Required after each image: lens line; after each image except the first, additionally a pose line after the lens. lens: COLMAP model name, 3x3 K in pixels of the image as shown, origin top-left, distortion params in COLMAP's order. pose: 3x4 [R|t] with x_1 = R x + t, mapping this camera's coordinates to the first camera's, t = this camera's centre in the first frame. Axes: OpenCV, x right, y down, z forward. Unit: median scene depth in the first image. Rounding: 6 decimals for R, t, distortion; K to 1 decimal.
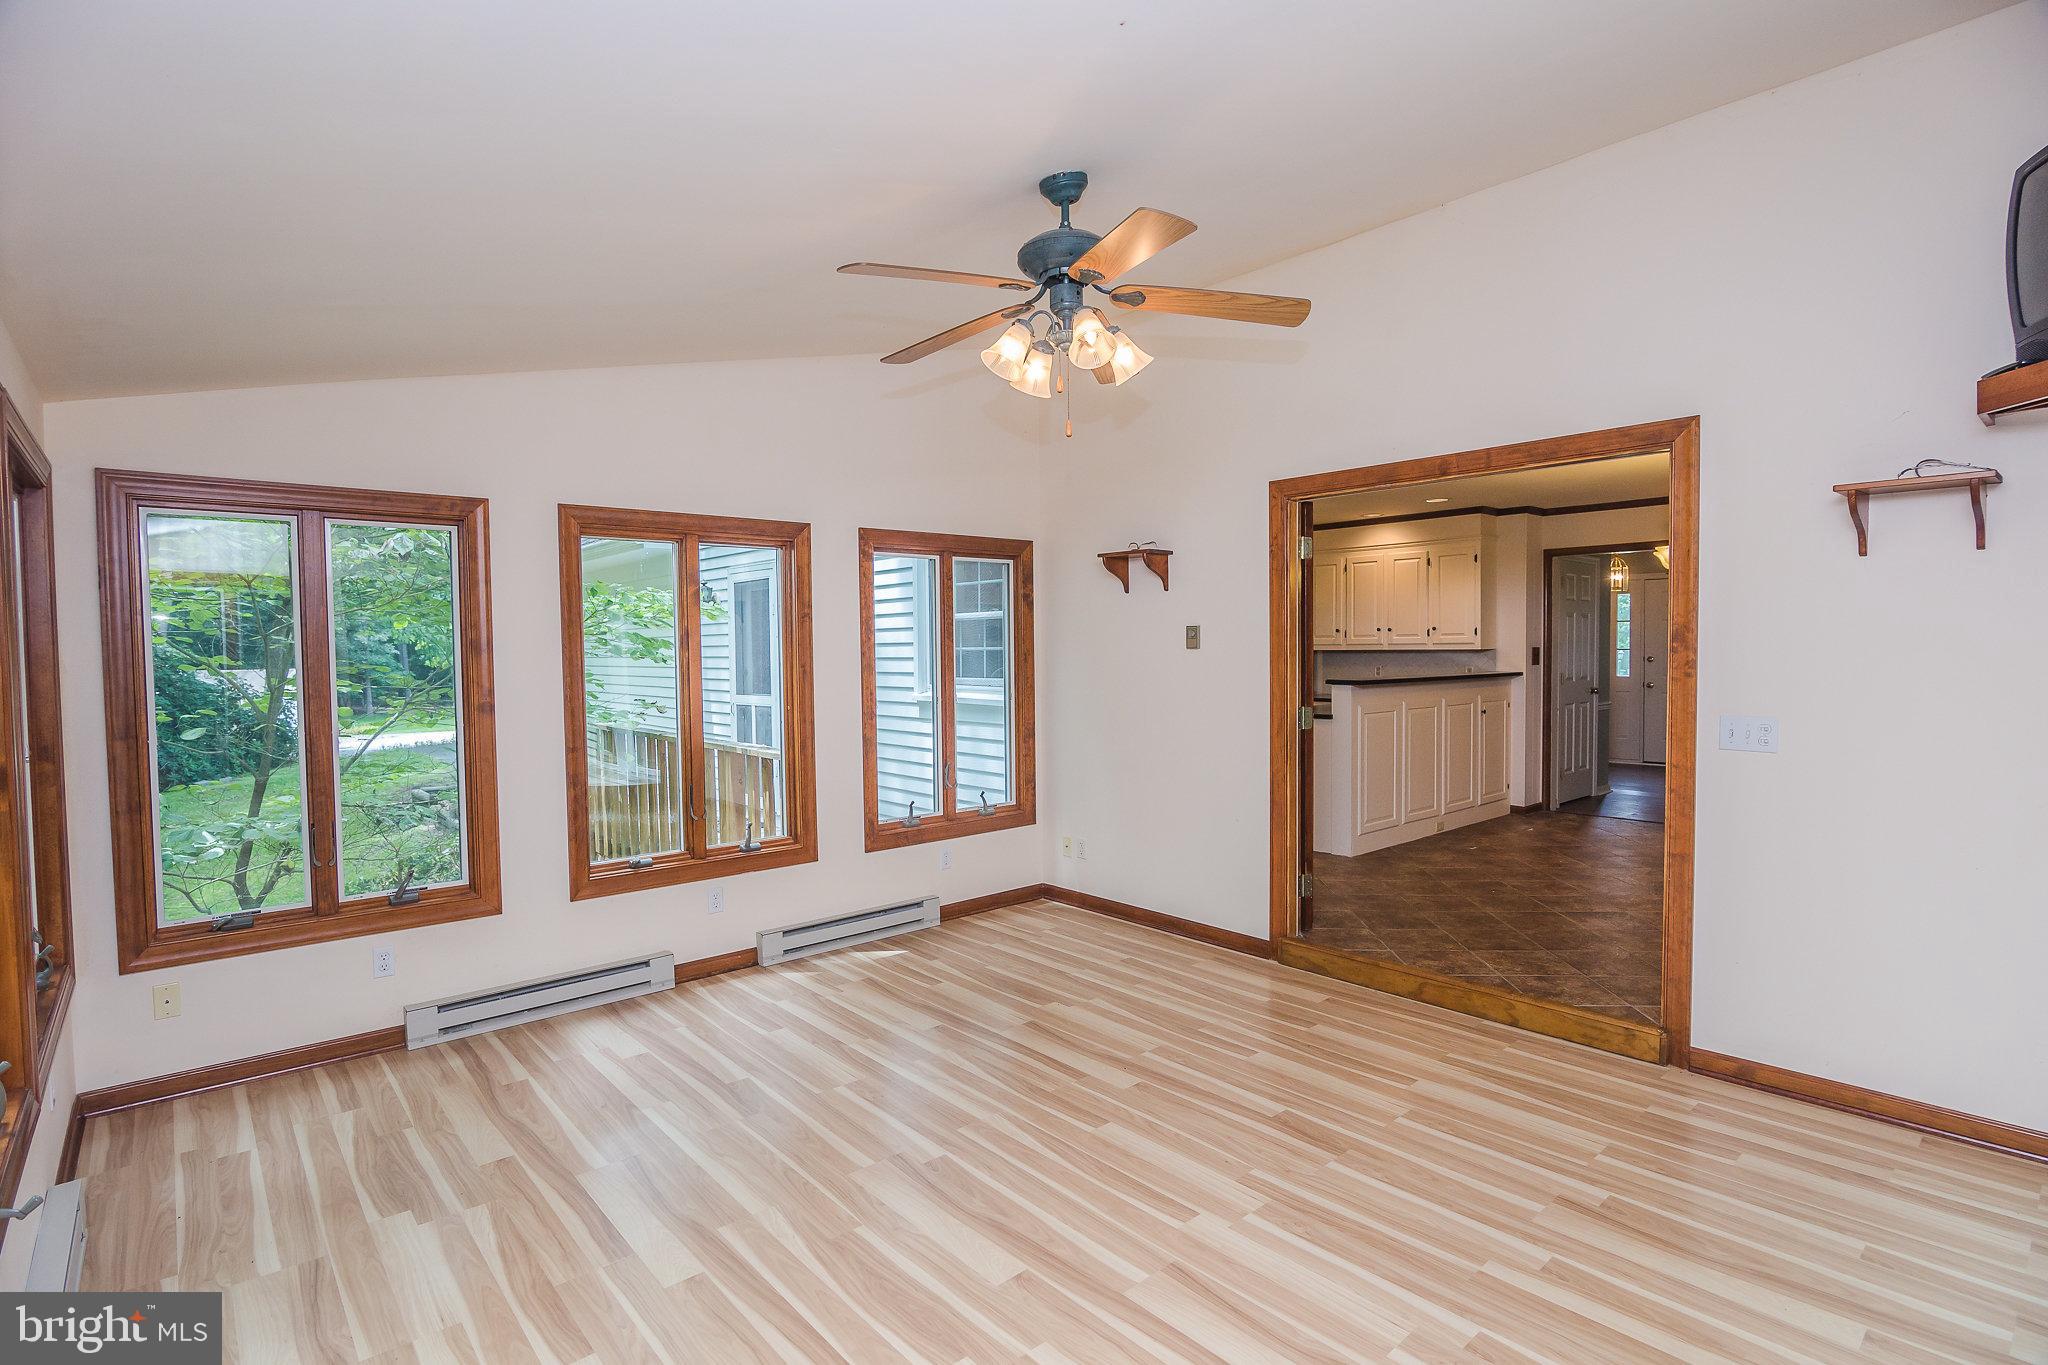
lens RADIAL K [[995.5, 0, 1022.8], [0, 995.5, 684.5], [0, 0, 1]] dist [-0.018074, -0.000875]
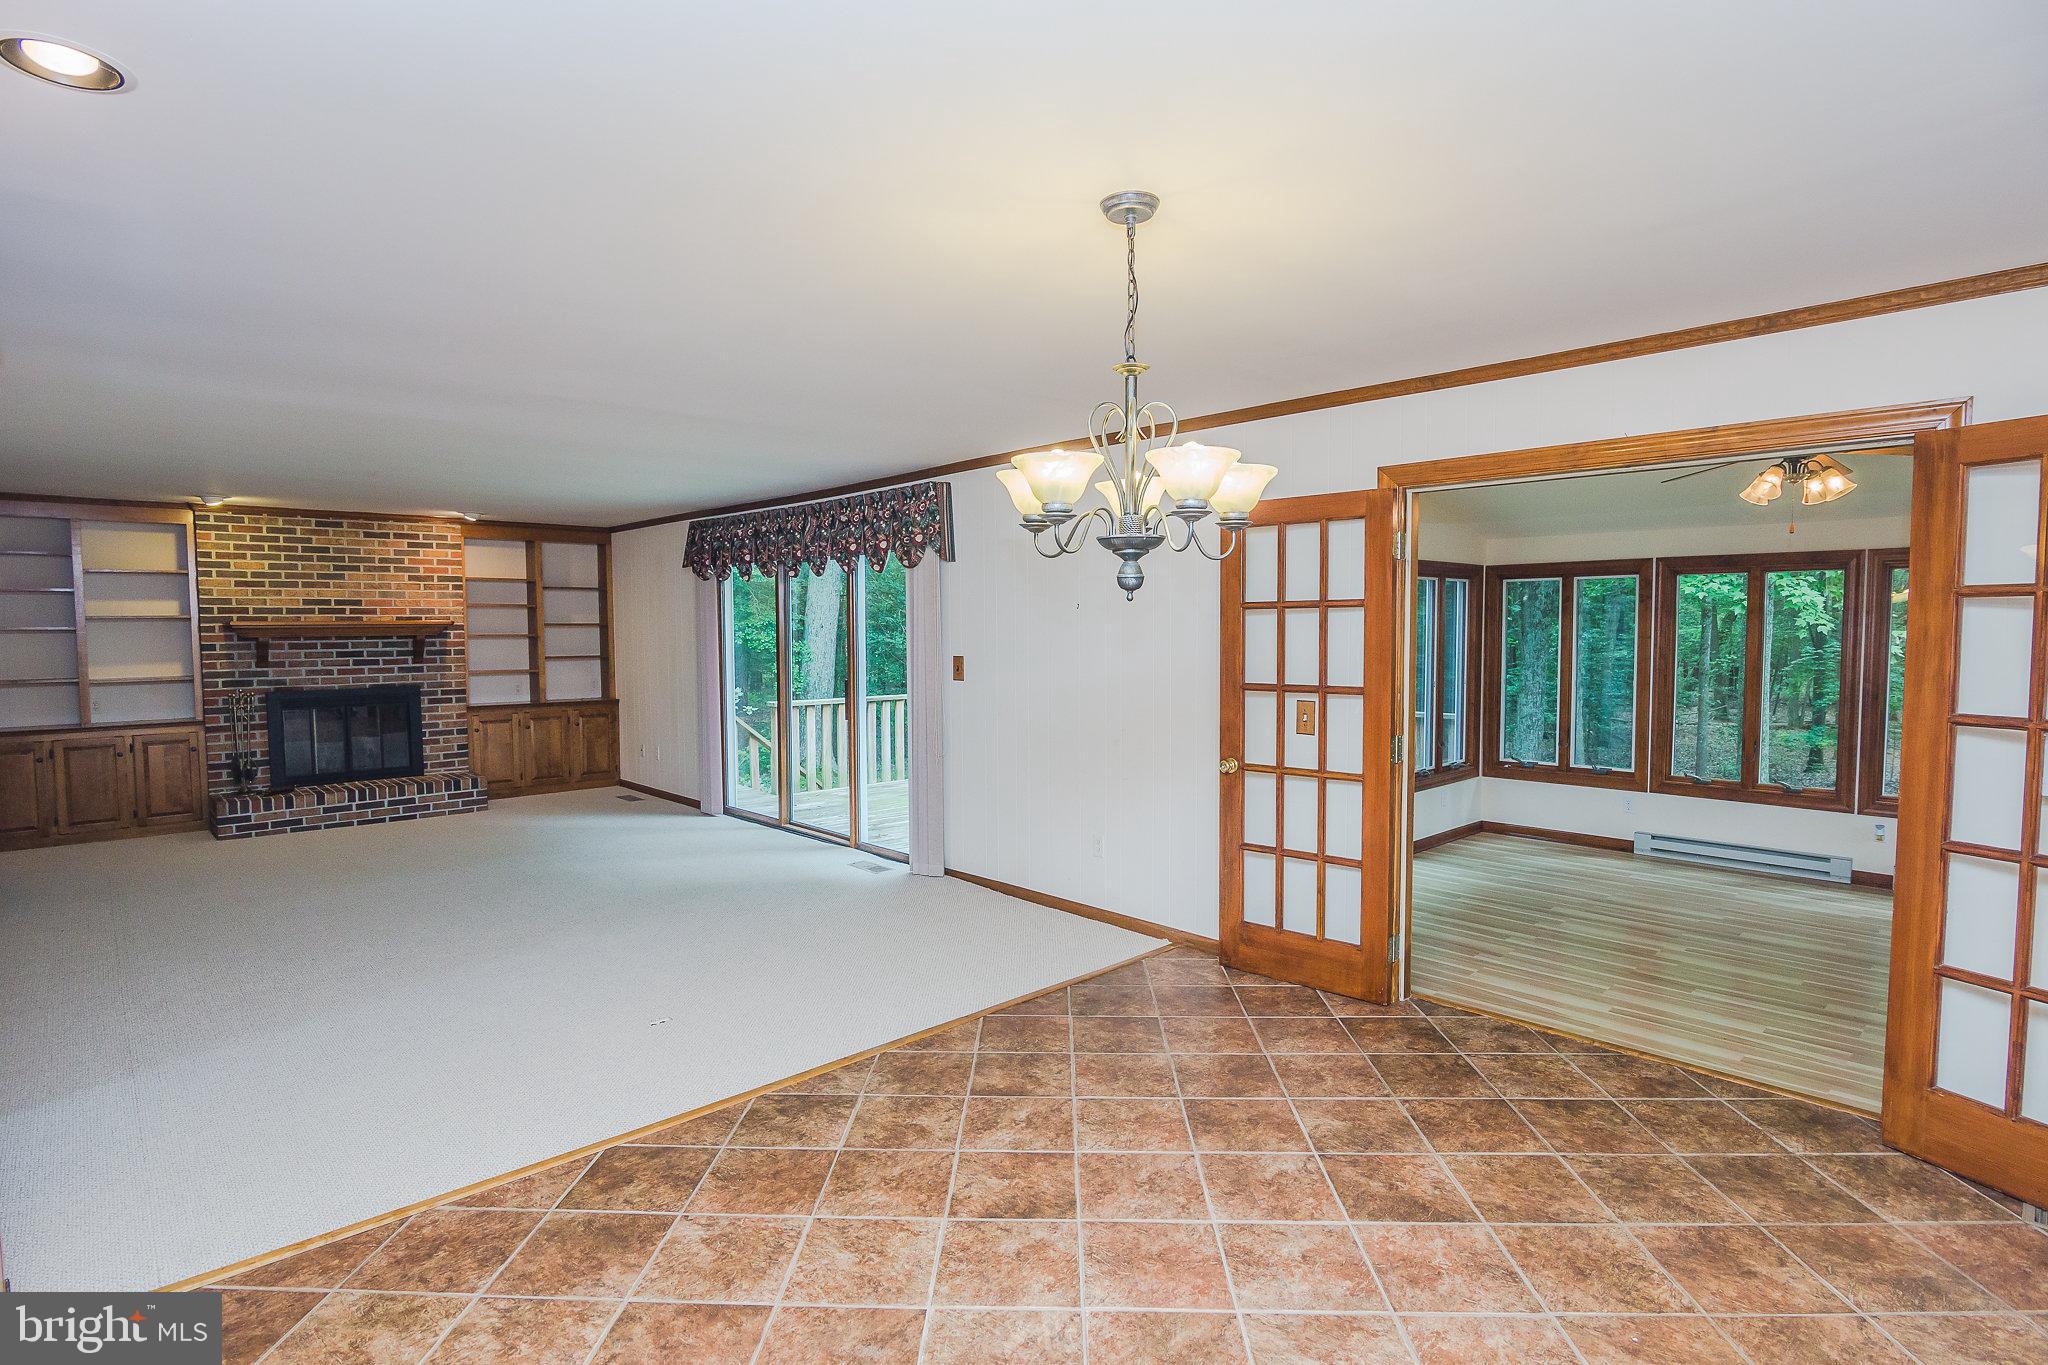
lens RADIAL K [[1022.7, 0, 1023.0], [0, 1022.7, 684.0], [0, 0, 1]] dist [-0.017313, -0.001694]
pose [[-0.999192, 0.016752, -0.036529, 0.942768], [0.013323, 0.995655, 0.092157, -0.108843], [0.037914, 0.091596, -0.995074, 1.769876]]
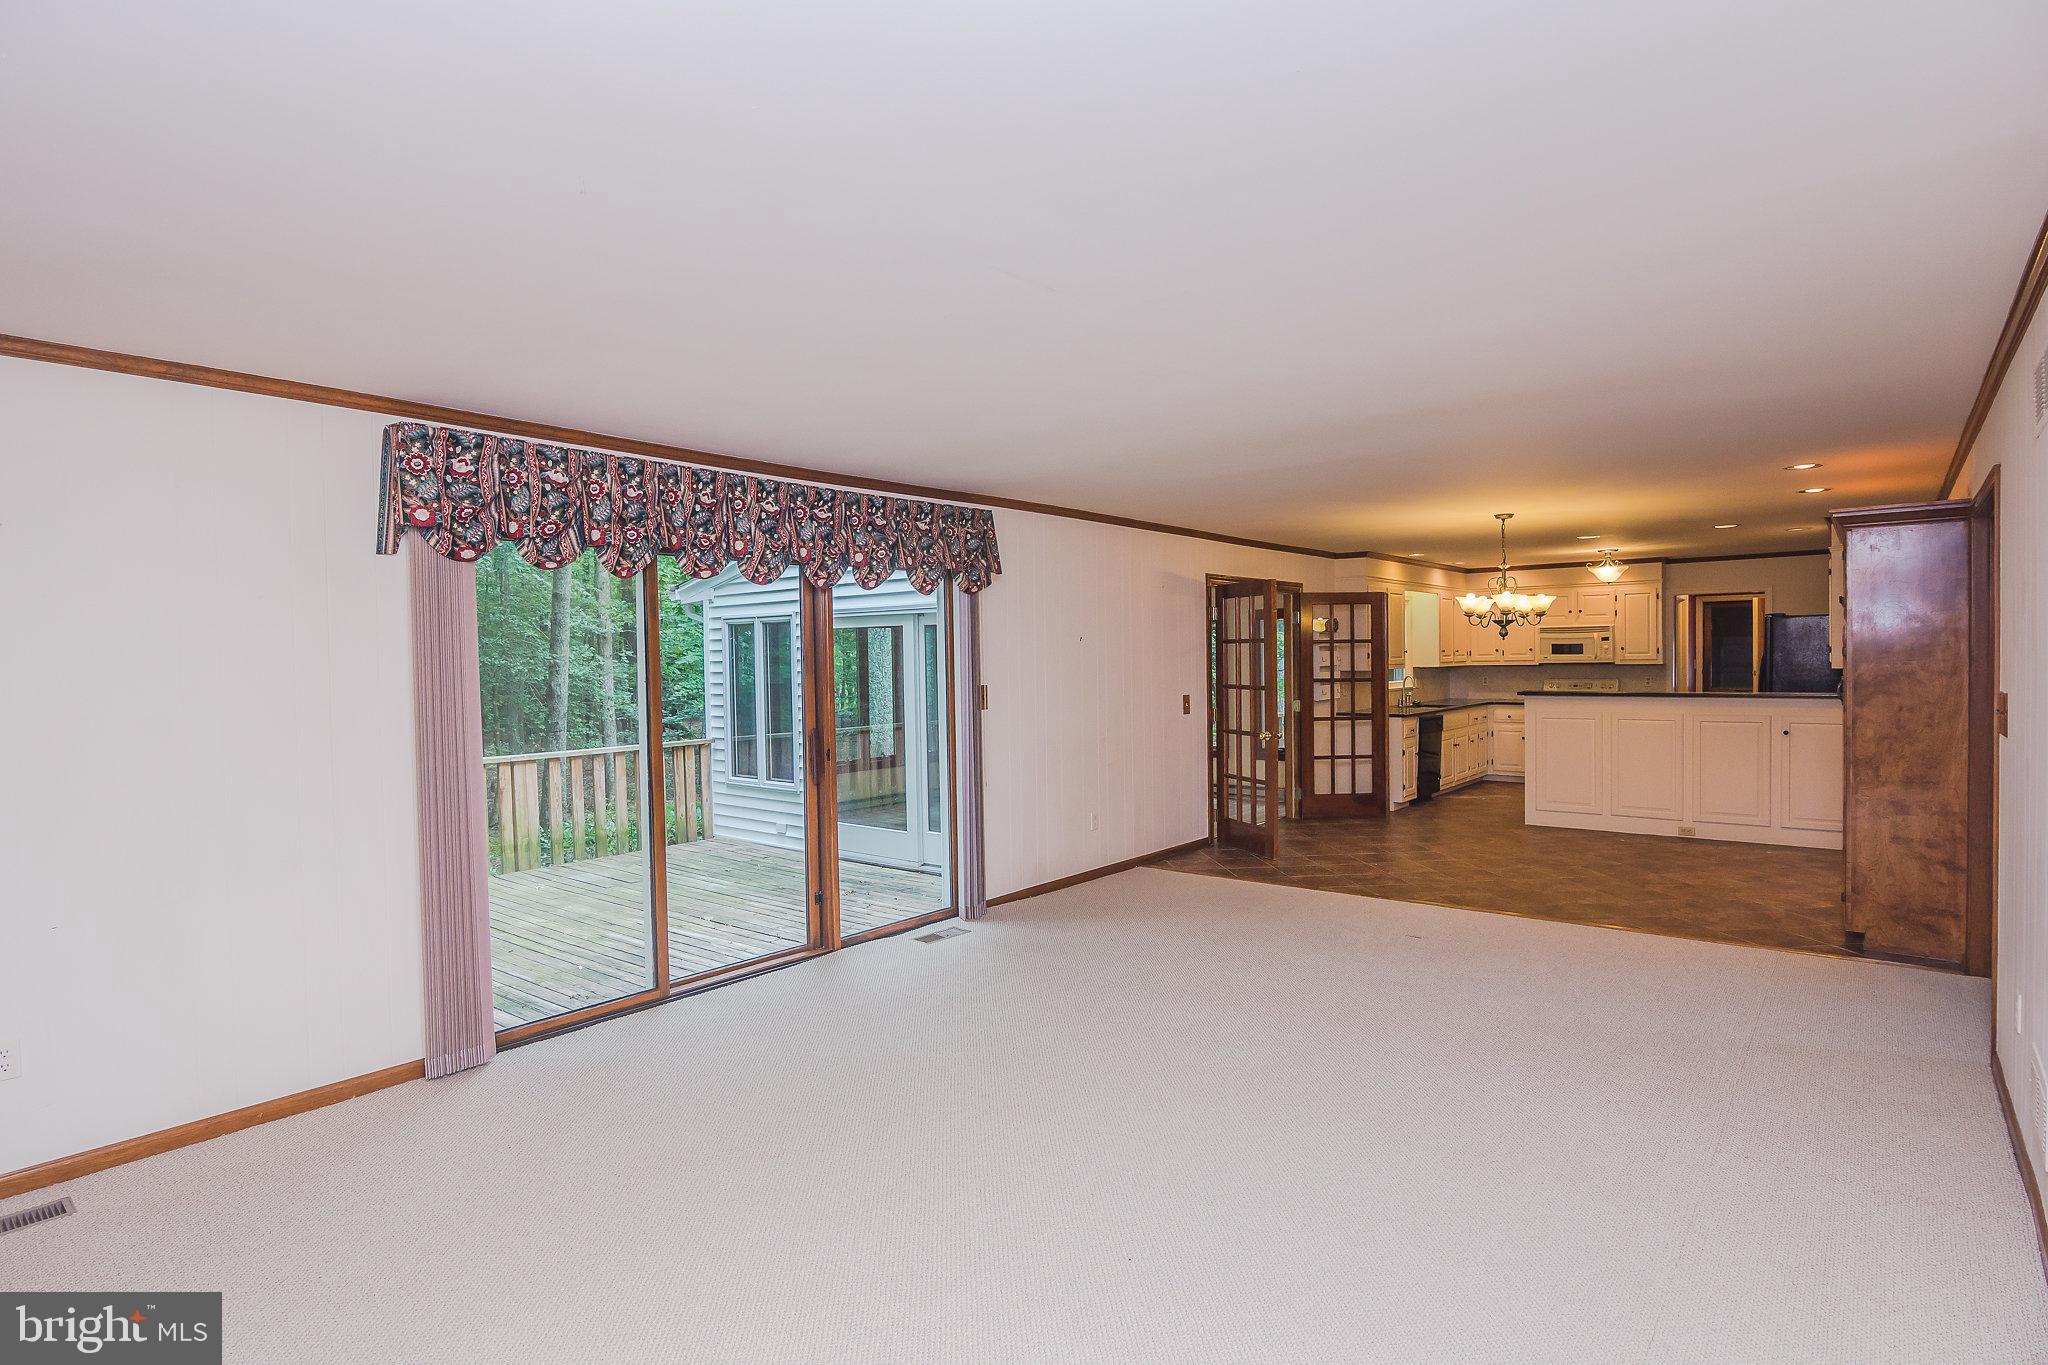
lens RADIAL K [[1048.8, 0, 1023.0], [0, 1048.8, 683.2], [0, 0, 1]] dist [-0.018404, -0.000193]
pose [[0.164327, 0.031750, -0.985895, 2.437261], [-0.020314, 0.999379, 0.028798, -0.063958], [0.986197, 0.015295, 0.164870, 0.160720]]
